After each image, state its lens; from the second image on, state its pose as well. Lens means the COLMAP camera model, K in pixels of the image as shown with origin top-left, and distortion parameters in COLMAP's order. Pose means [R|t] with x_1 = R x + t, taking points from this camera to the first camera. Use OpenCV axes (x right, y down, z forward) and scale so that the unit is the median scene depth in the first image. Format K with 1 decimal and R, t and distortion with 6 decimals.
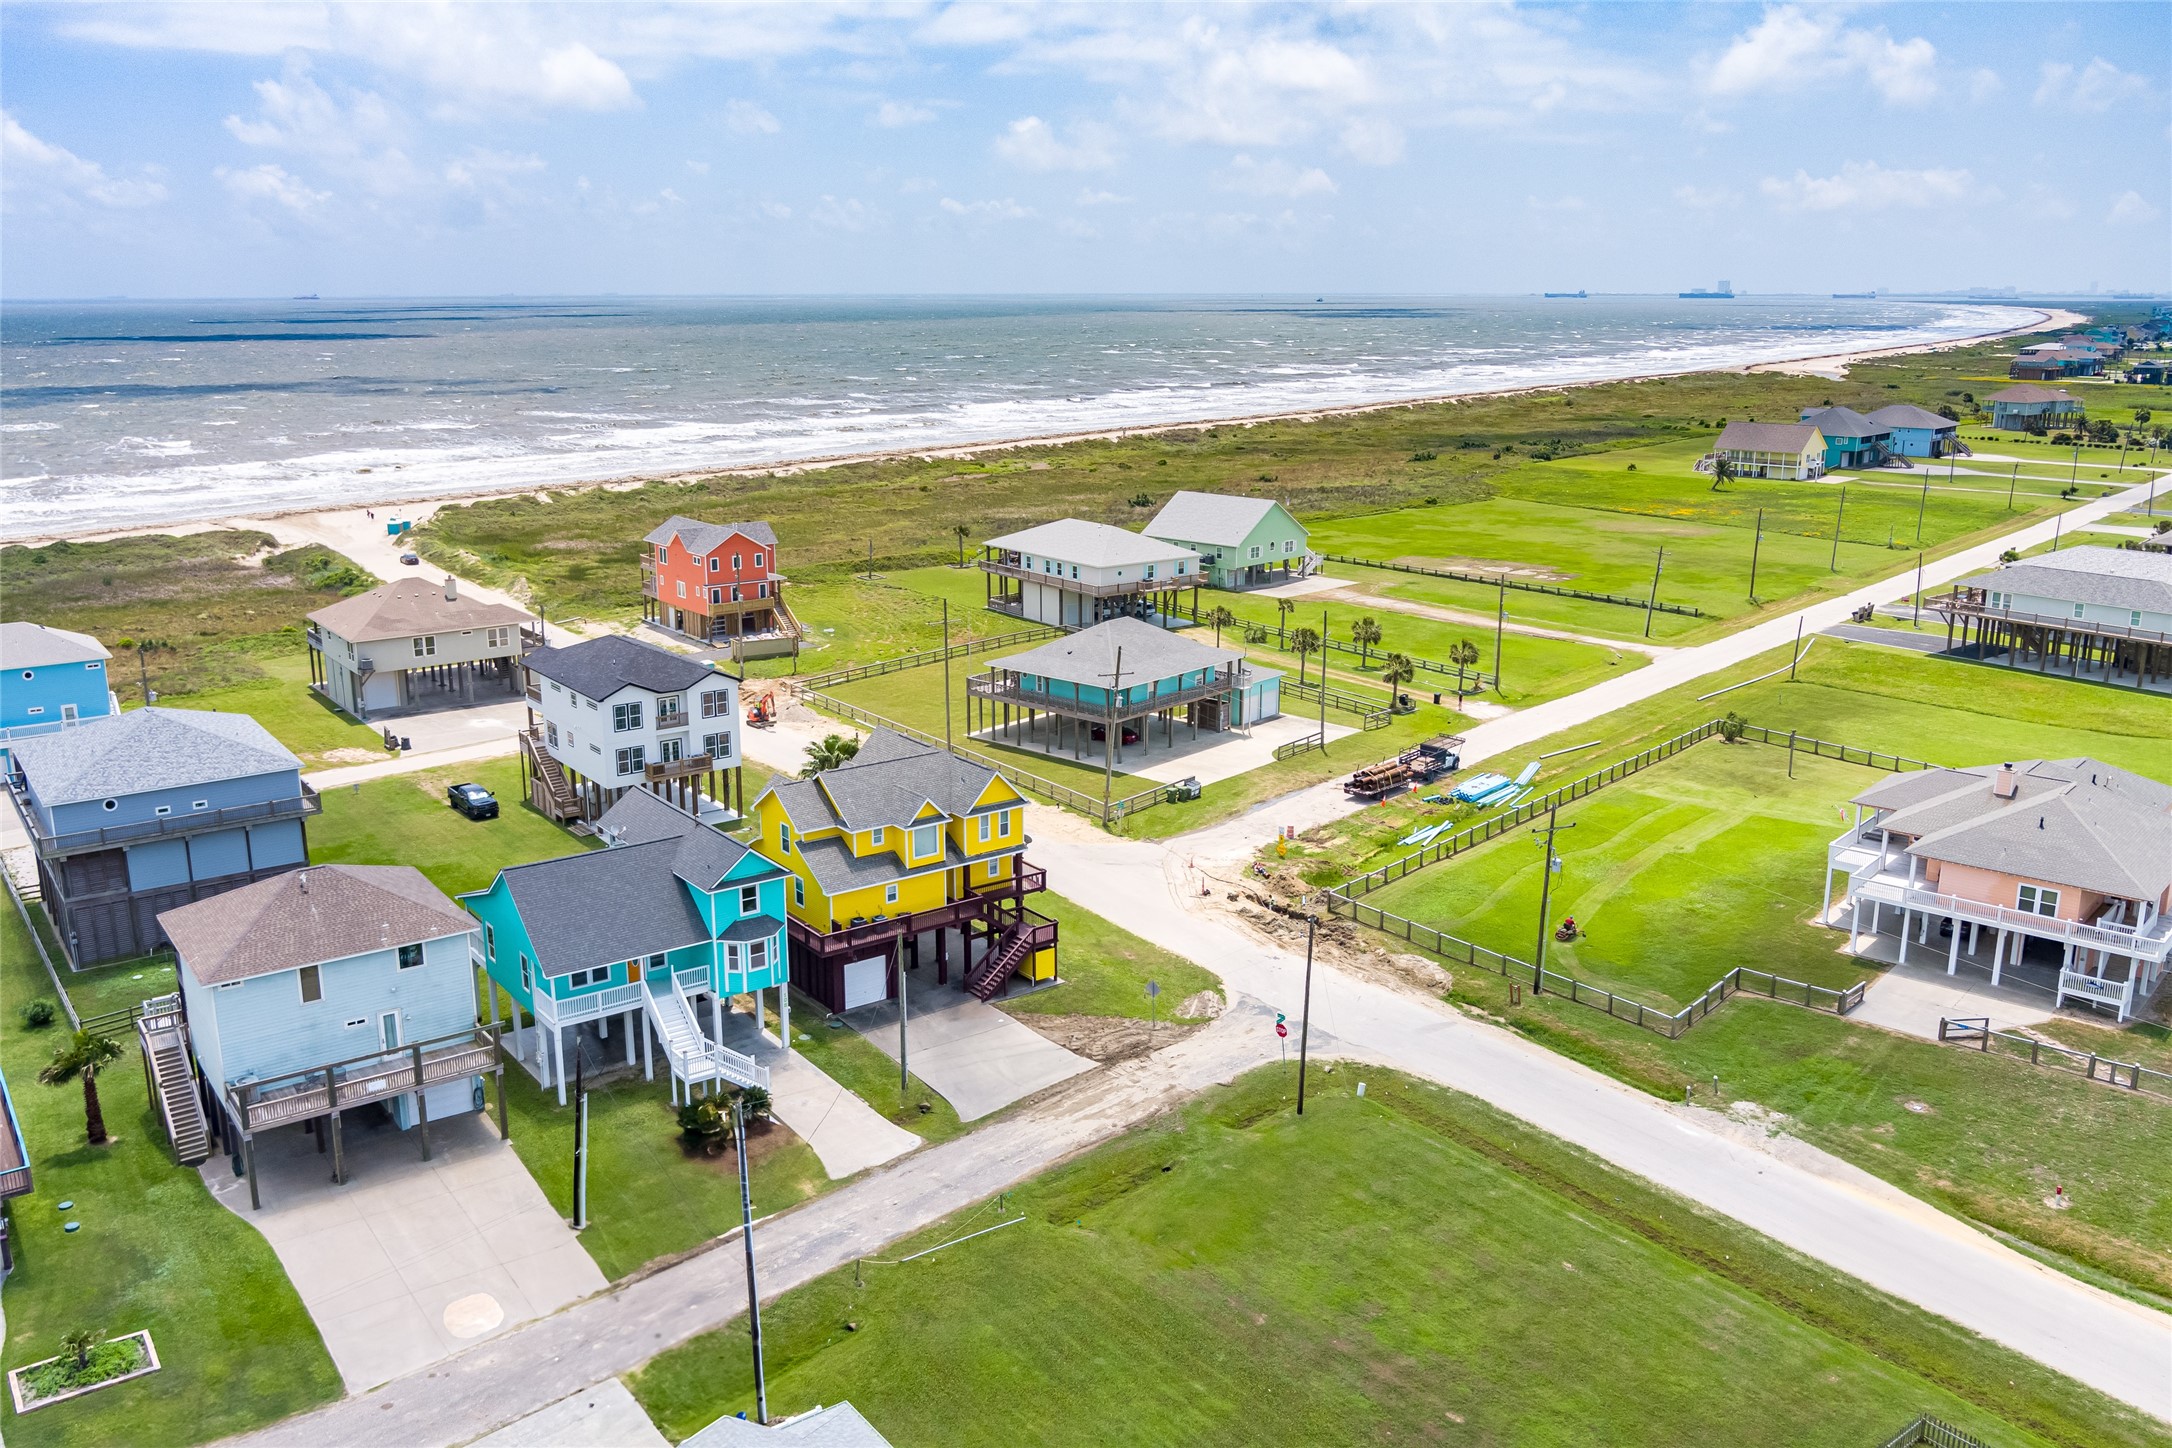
lens RADIAL K [[1904.5, 0, 1090.9], [0, 1904.5, 726.6], [0, 0, 1]] dist [-0.030443, -0.003961]
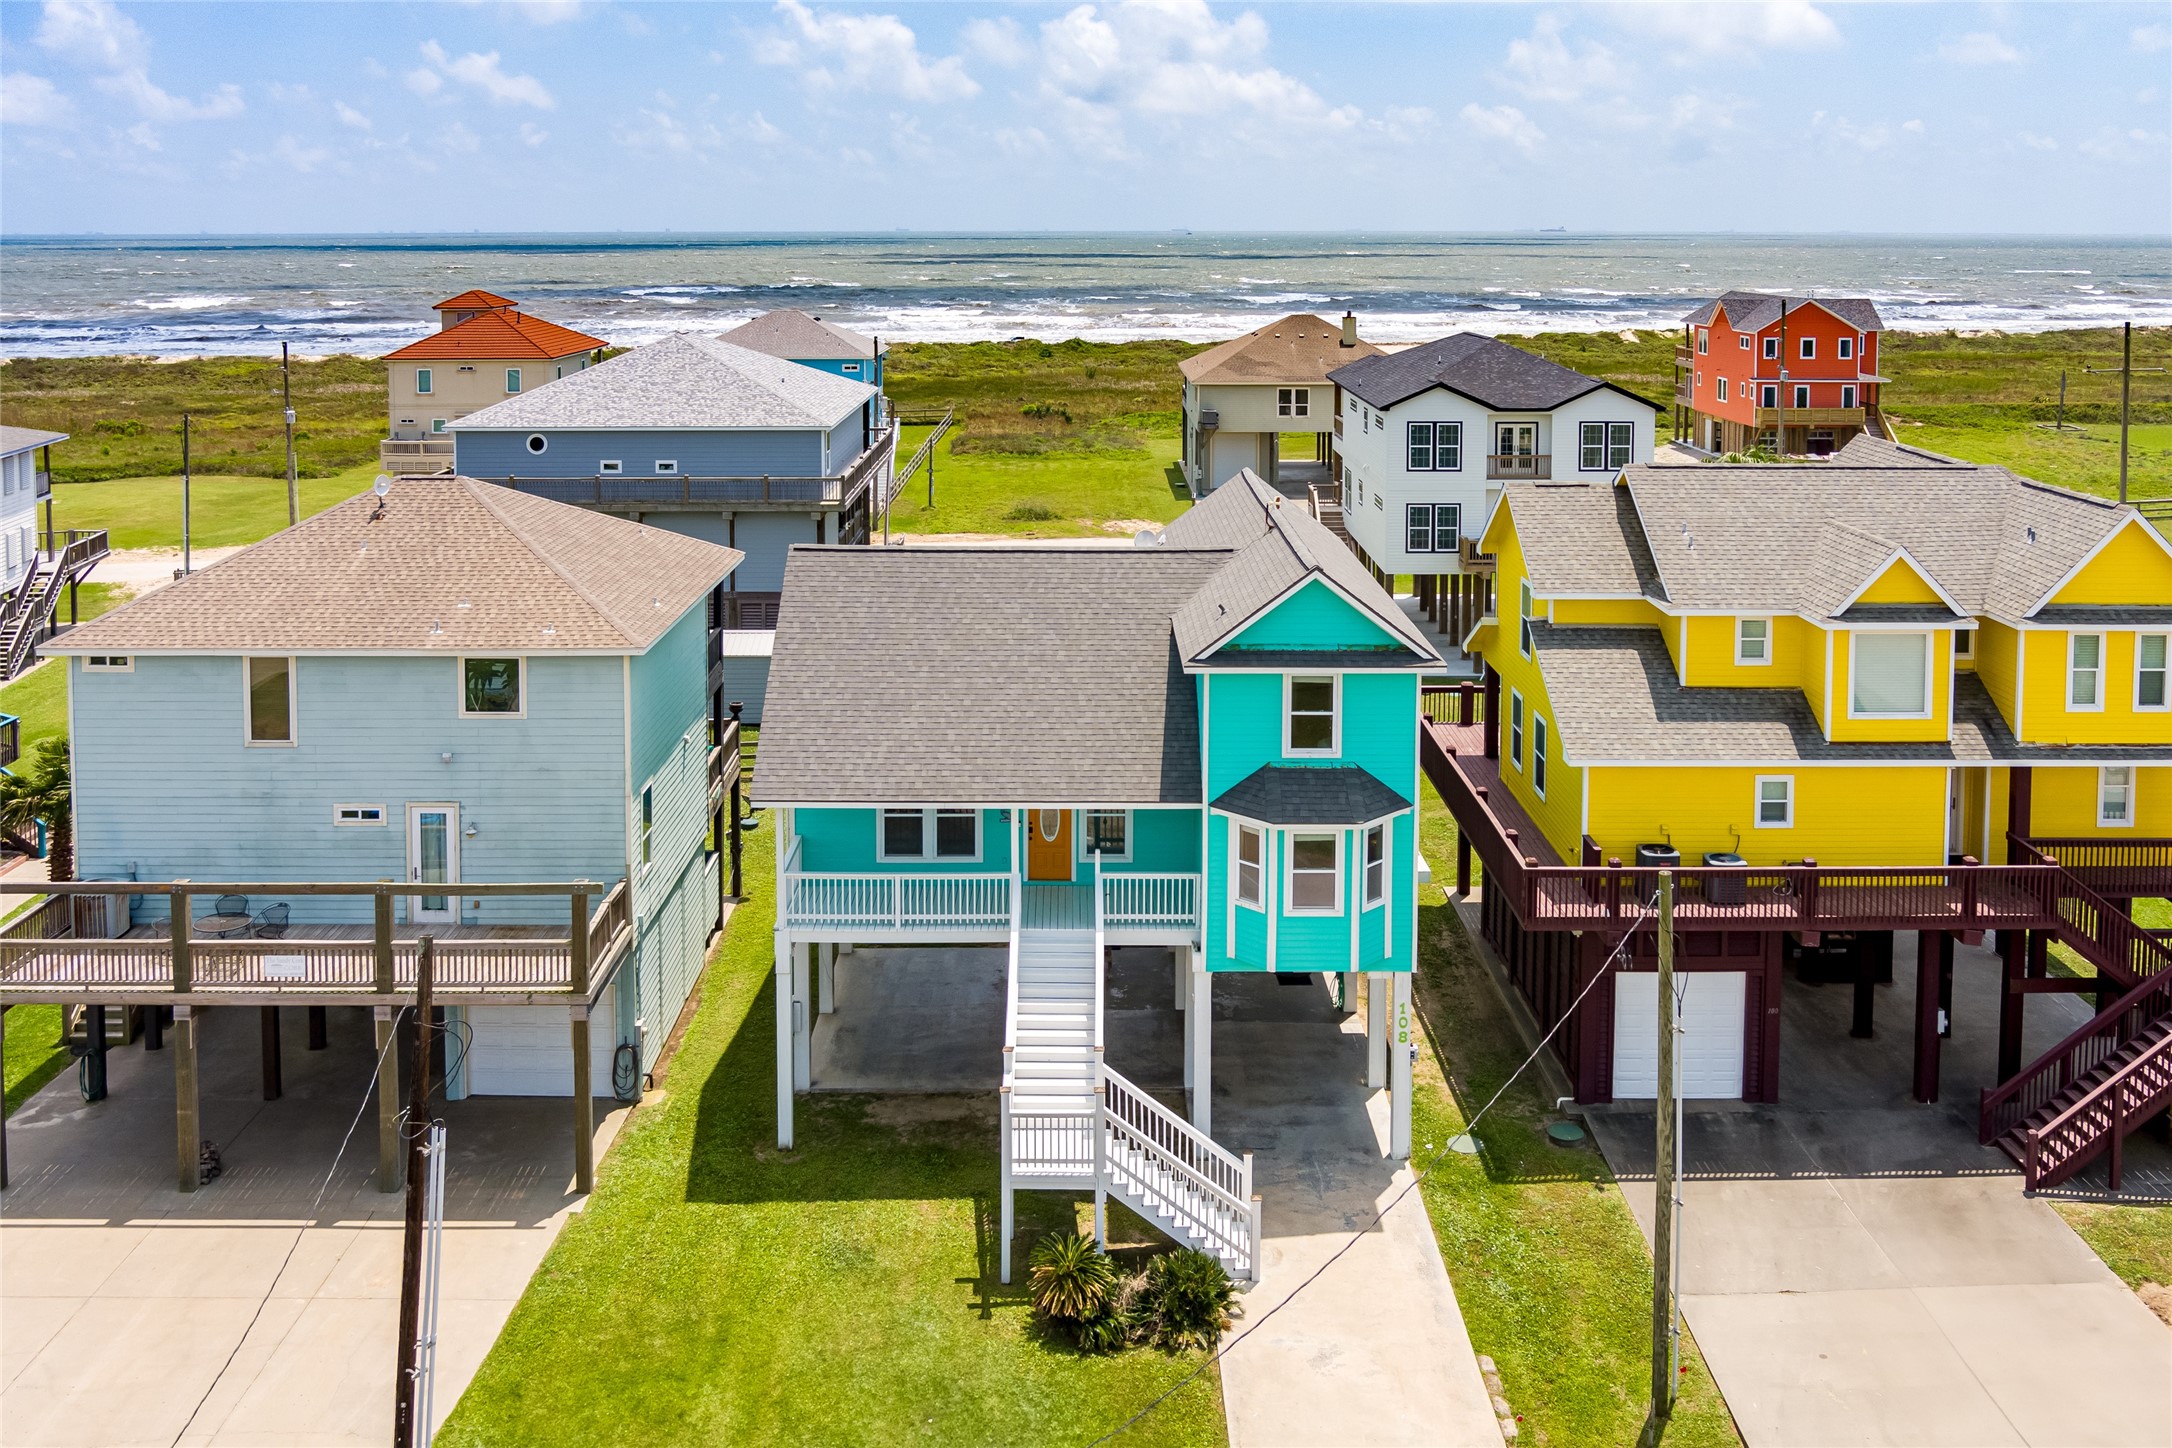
lens RADIAL K [[1919.6, 0, 1047.2], [0, 1919.6, 291.1], [0, 0, 1]] dist [0.006339, -0.030074]
pose [[0.797486, 0.022358, -0.602924, 0.003462], [-0.149743, 0.975380, -0.161895, 0.071551], [0.584460, 0.219393, 0.781200, 0.599277]]
